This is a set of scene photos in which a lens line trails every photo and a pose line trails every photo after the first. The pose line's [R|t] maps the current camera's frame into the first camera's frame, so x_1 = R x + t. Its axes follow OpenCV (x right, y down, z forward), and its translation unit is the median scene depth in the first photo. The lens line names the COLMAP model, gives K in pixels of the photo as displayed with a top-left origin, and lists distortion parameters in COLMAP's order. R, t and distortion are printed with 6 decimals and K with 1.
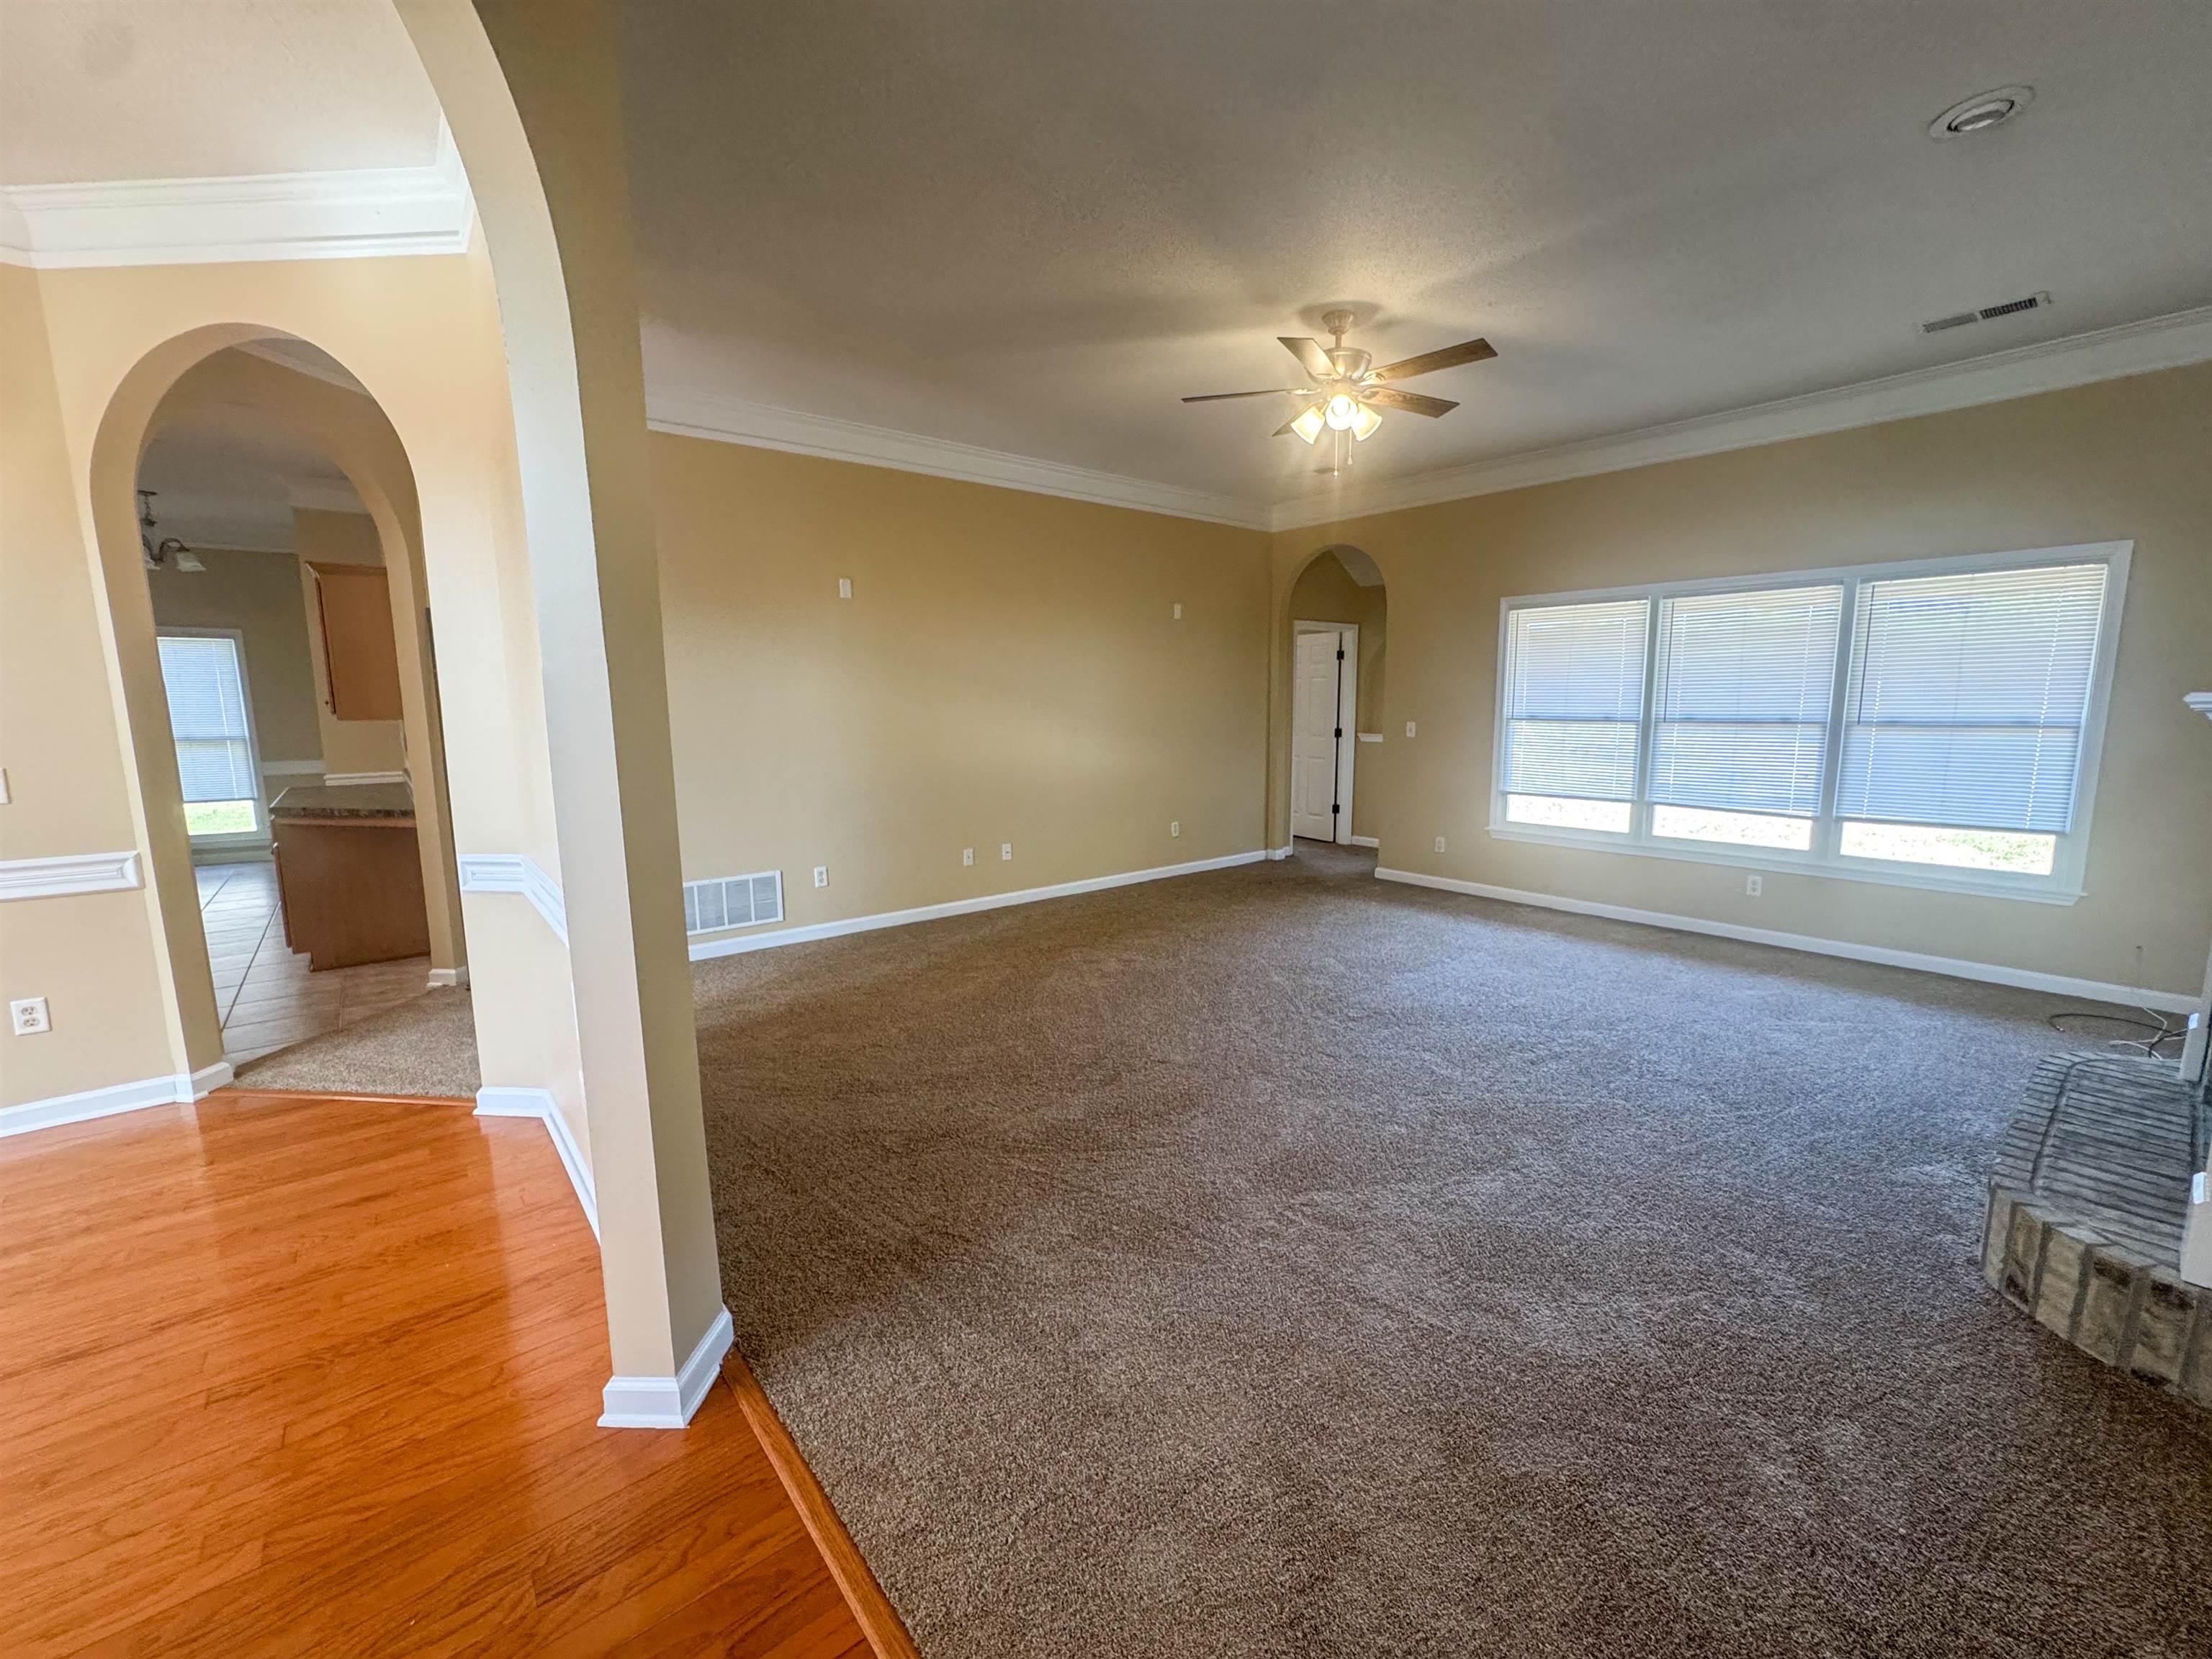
lens RADIAL K [[891.7, 0, 1106.0], [0, 891.7, 829.5], [0, 0, 1]] dist [-0.026258, 0.011305]
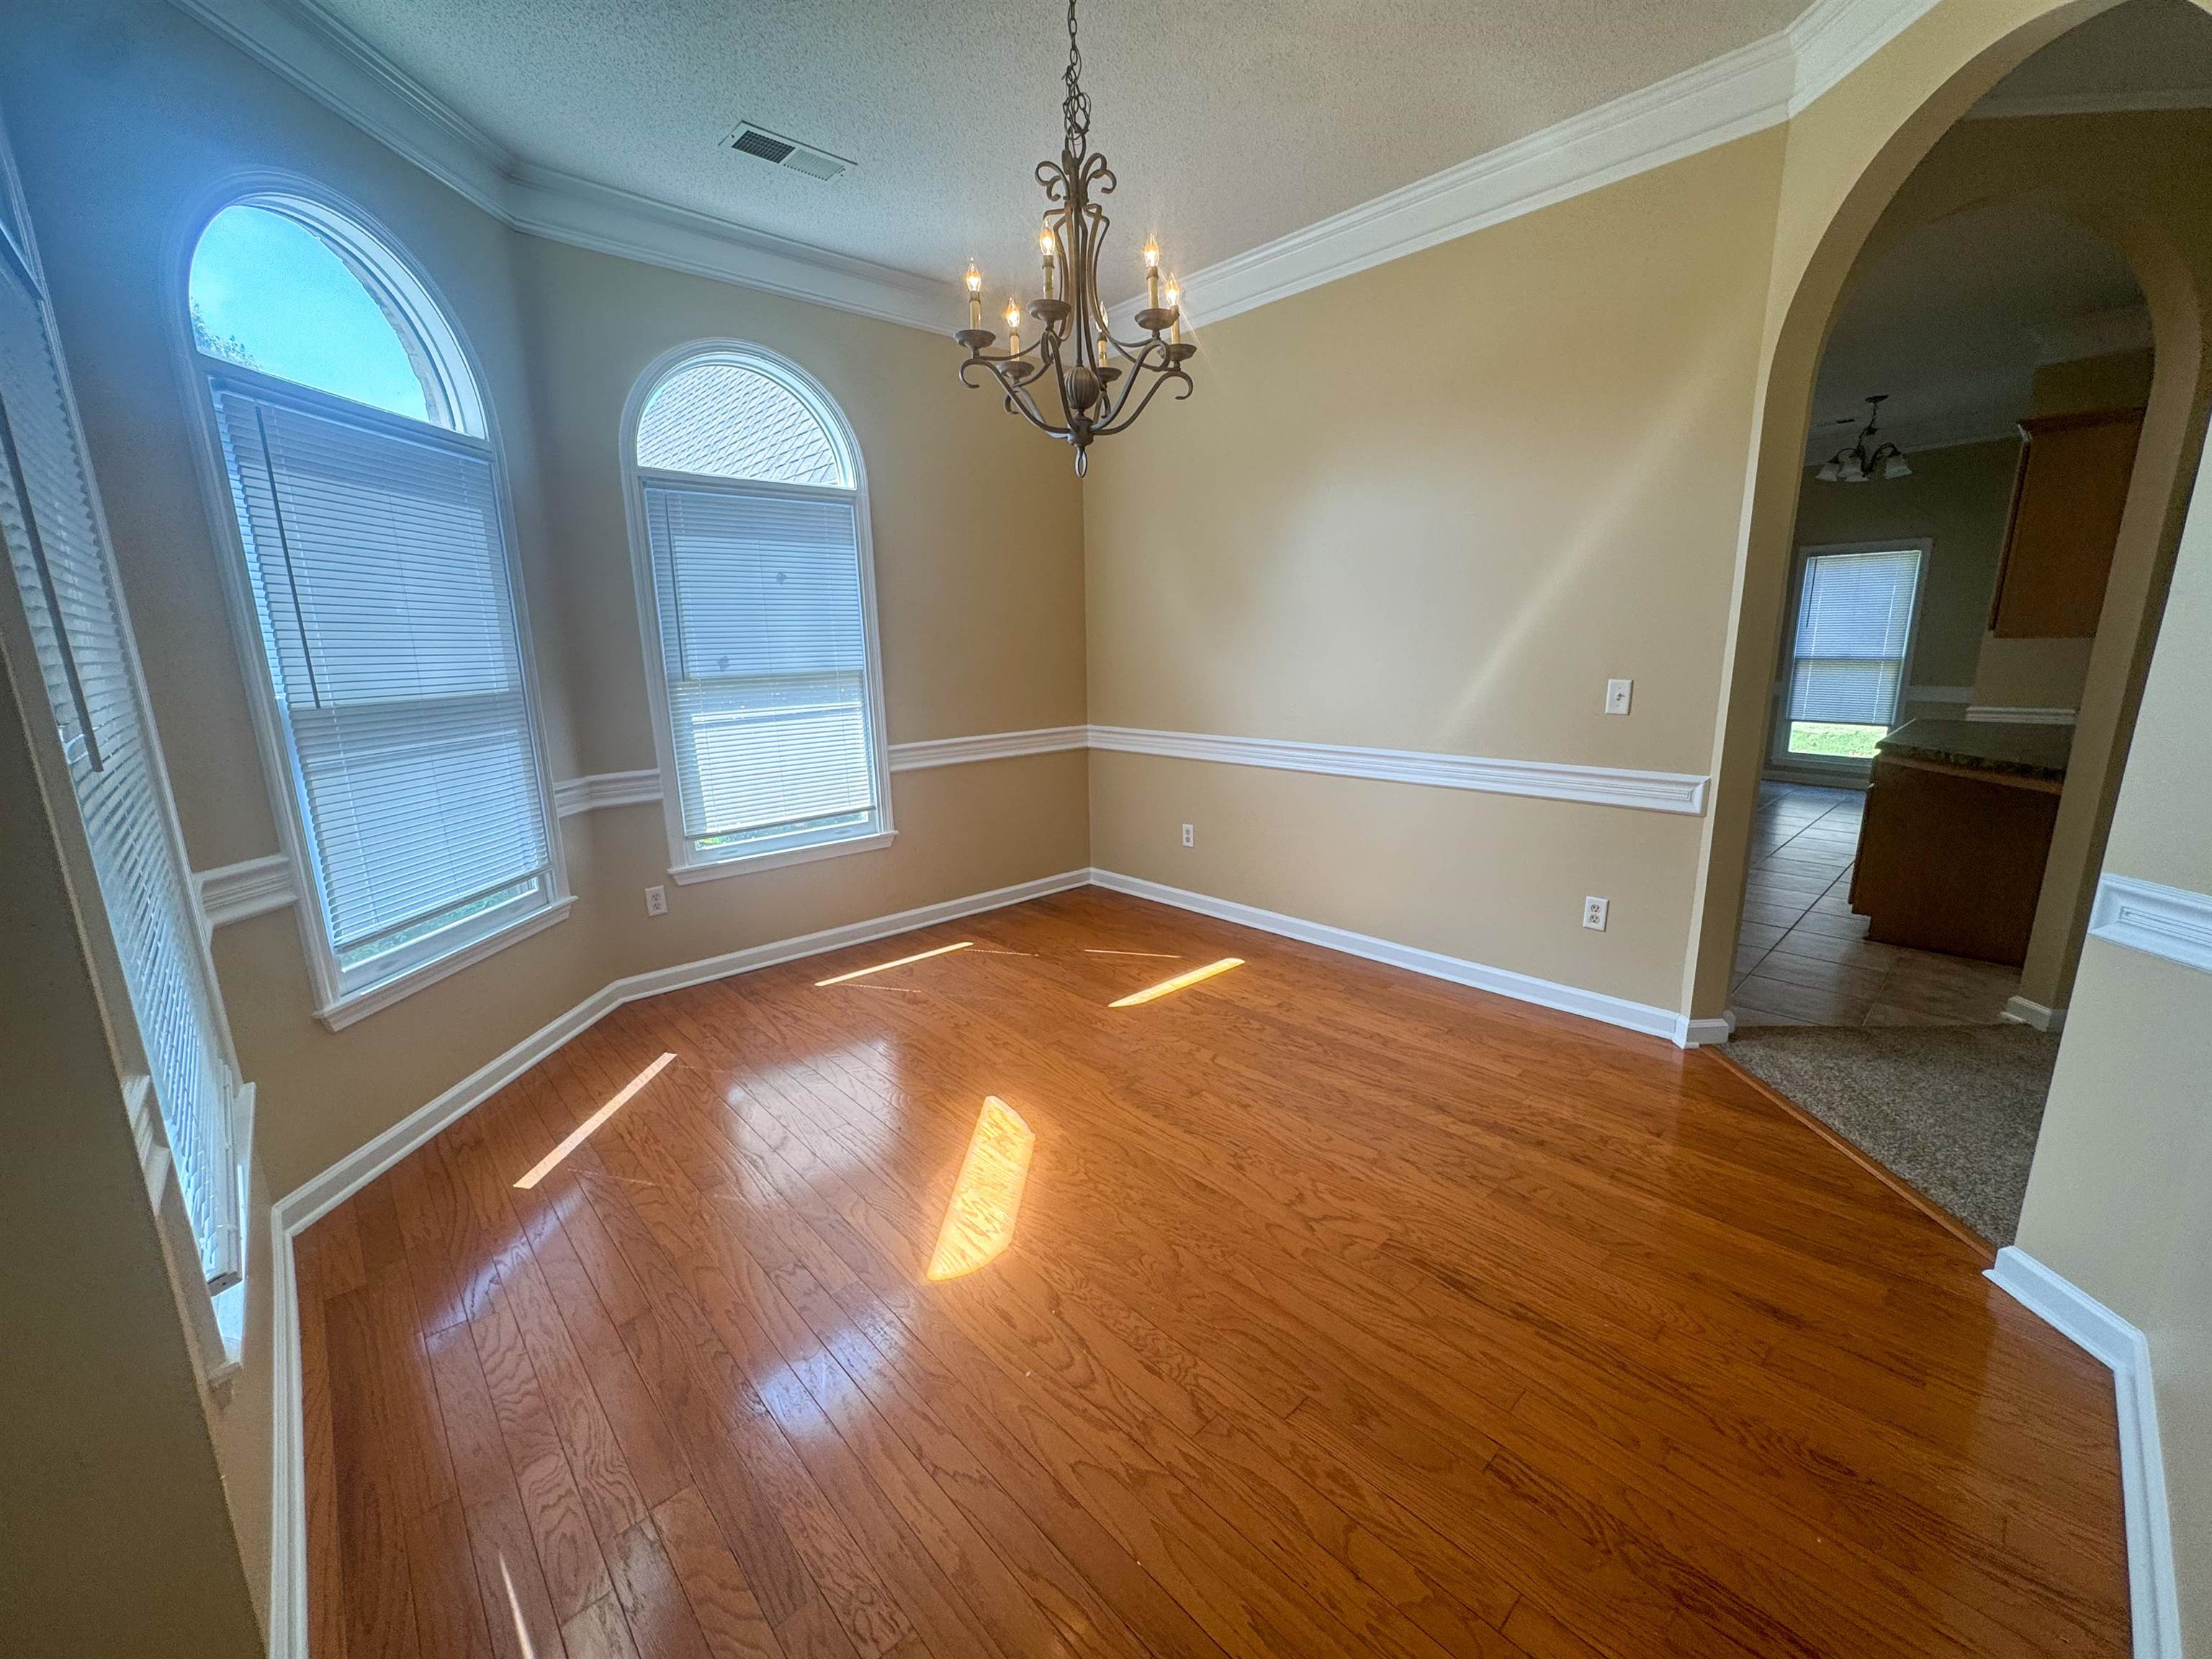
lens RADIAL K [[891.7, 0, 1106.0], [0, 891.7, 829.5], [0, 0, 1]] dist [-0.026258, 0.011305]
pose [[0.054720, 0.214319, -0.975230, -0.195666], [-0.129319, 0.969988, 0.205911, -0.030240], [0.990092, 0.114849, 0.080794, 0.274905]]
